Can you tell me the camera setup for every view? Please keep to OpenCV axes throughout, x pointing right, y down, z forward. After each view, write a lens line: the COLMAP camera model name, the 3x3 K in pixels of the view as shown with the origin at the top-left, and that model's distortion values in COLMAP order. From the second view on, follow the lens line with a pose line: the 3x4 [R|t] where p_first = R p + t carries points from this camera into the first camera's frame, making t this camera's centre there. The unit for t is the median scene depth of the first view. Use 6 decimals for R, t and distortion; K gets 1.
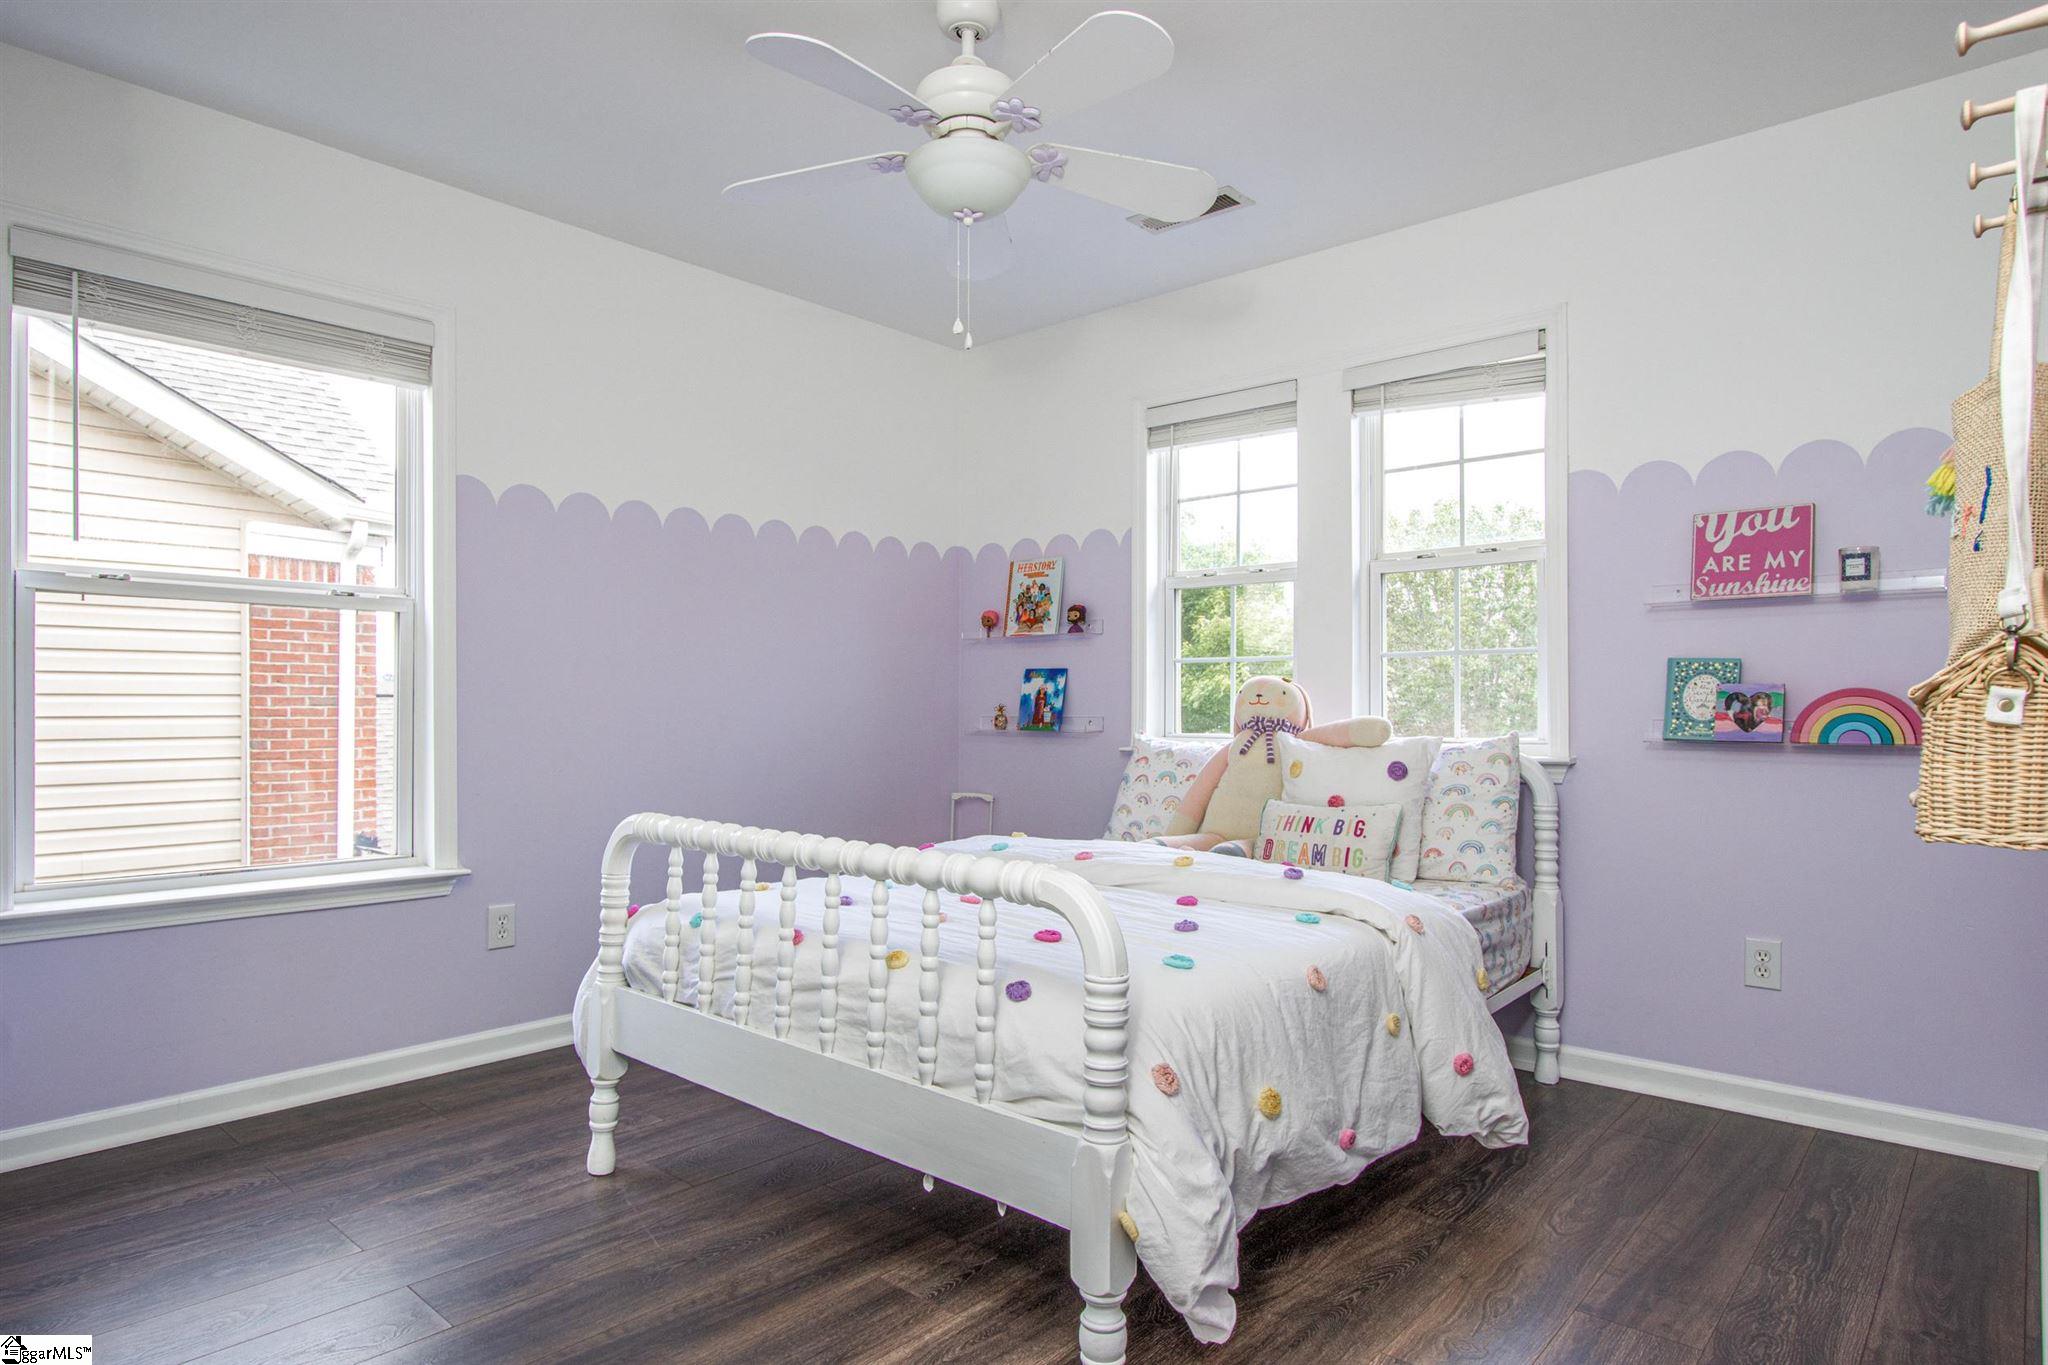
lens RADIAL K [[1165.2, 0, 1036.9], [0, 1165.2, 679.2], [0, 0, 1]] dist [-0.023760, 0.014781]
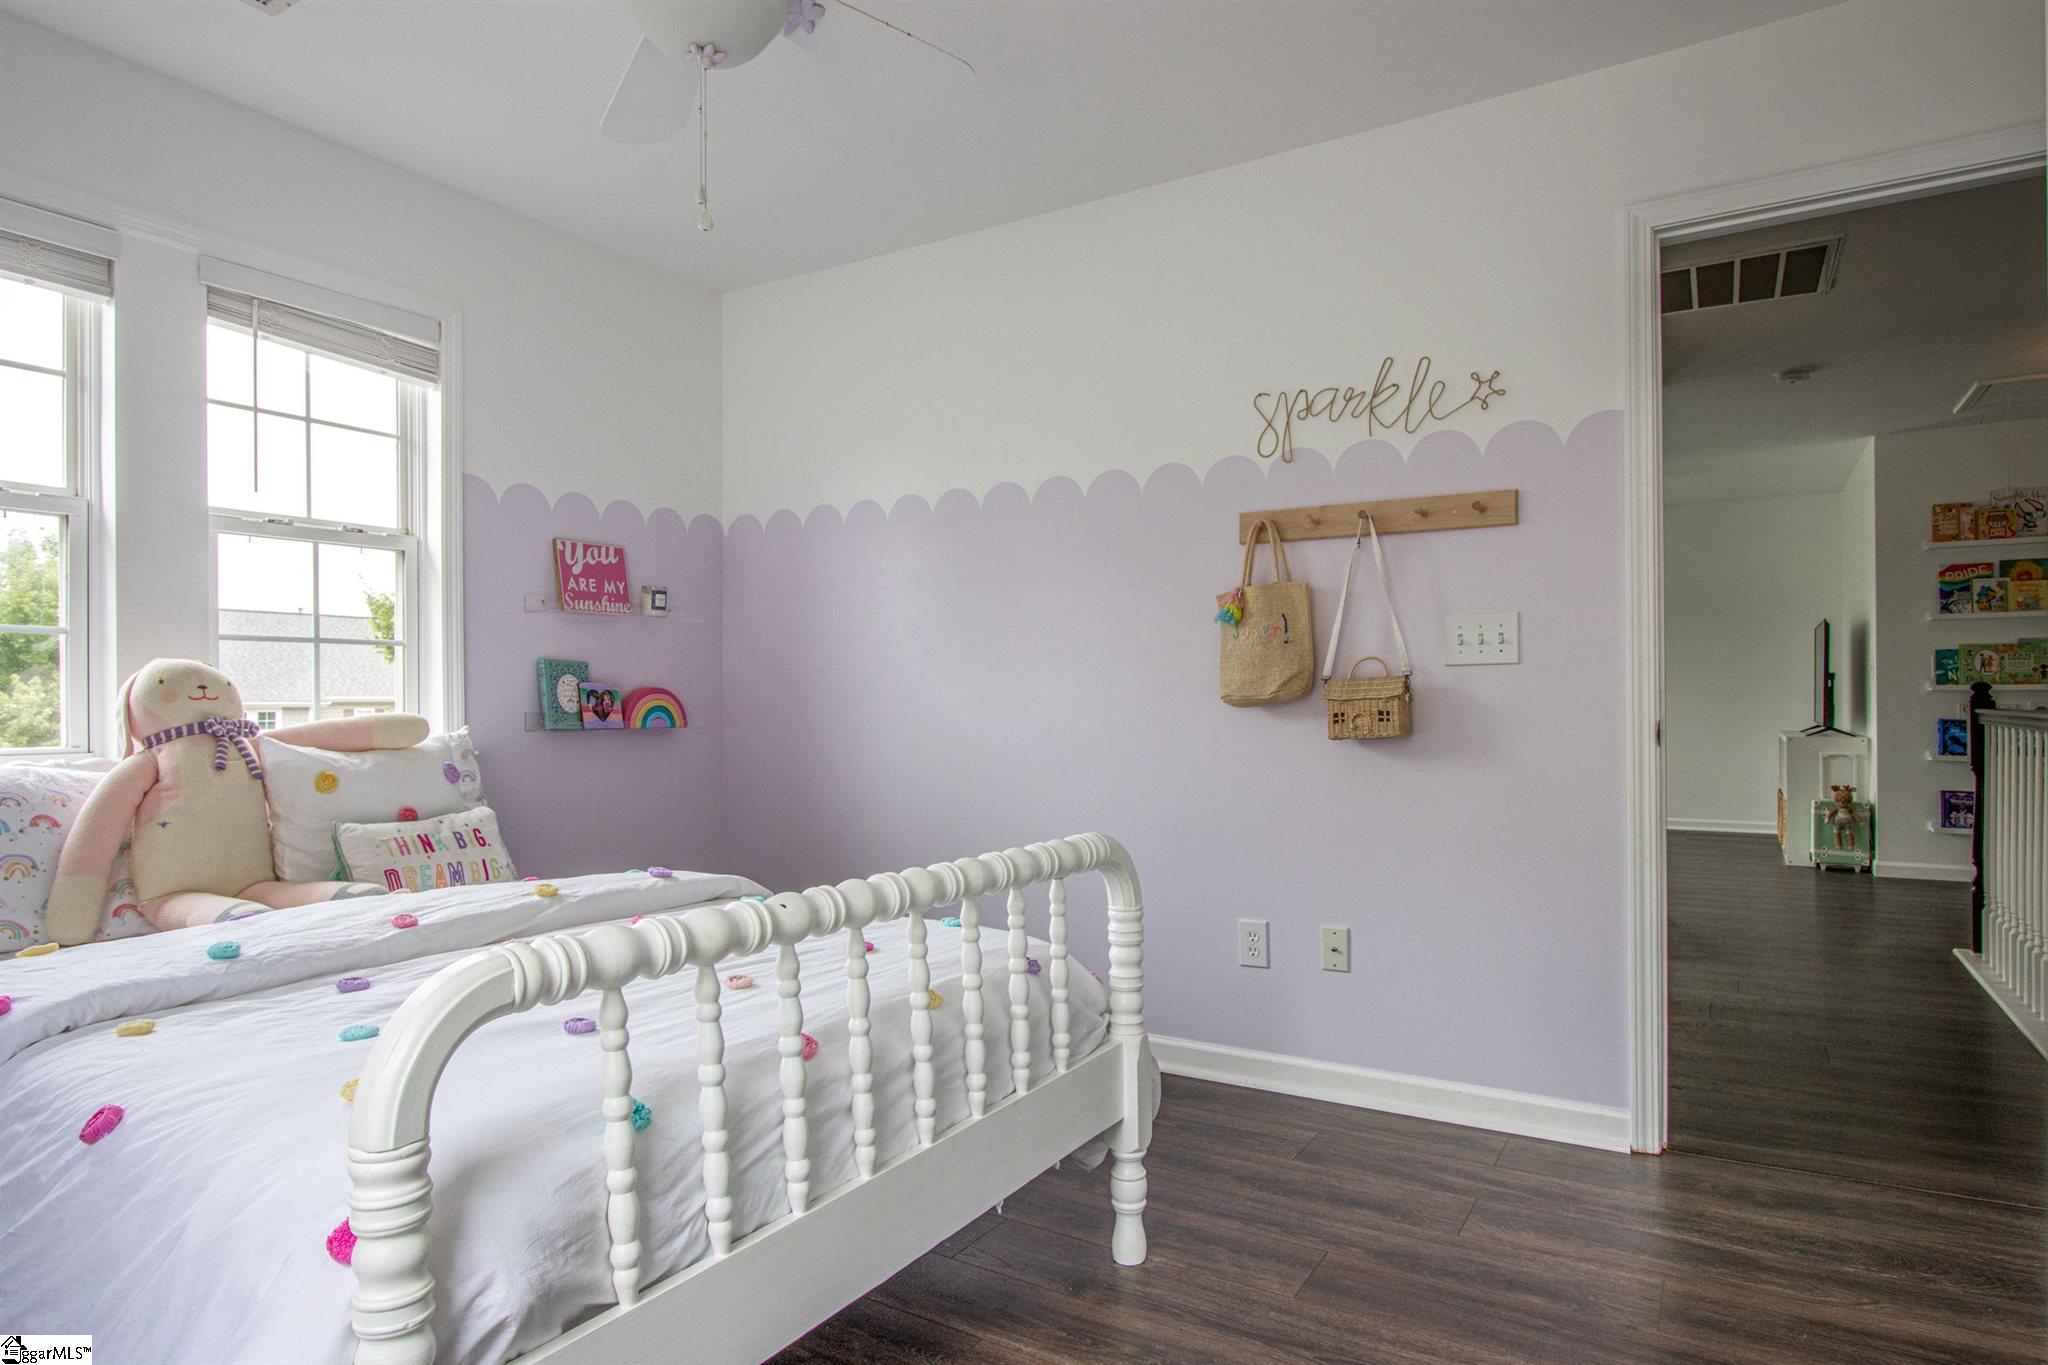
lens RADIAL K [[1143.0, 0, 997.1], [0, 1143.0, 693.2], [0, 0, 1]] dist [-0.020984, 0.001043]
pose [[-0.160432, 0.005503, 0.987032, -0.664712], [-0.018407, 0.999794, -0.008566, 0.017723], [-0.986875, -0.019542, -0.160298, 0.758449]]
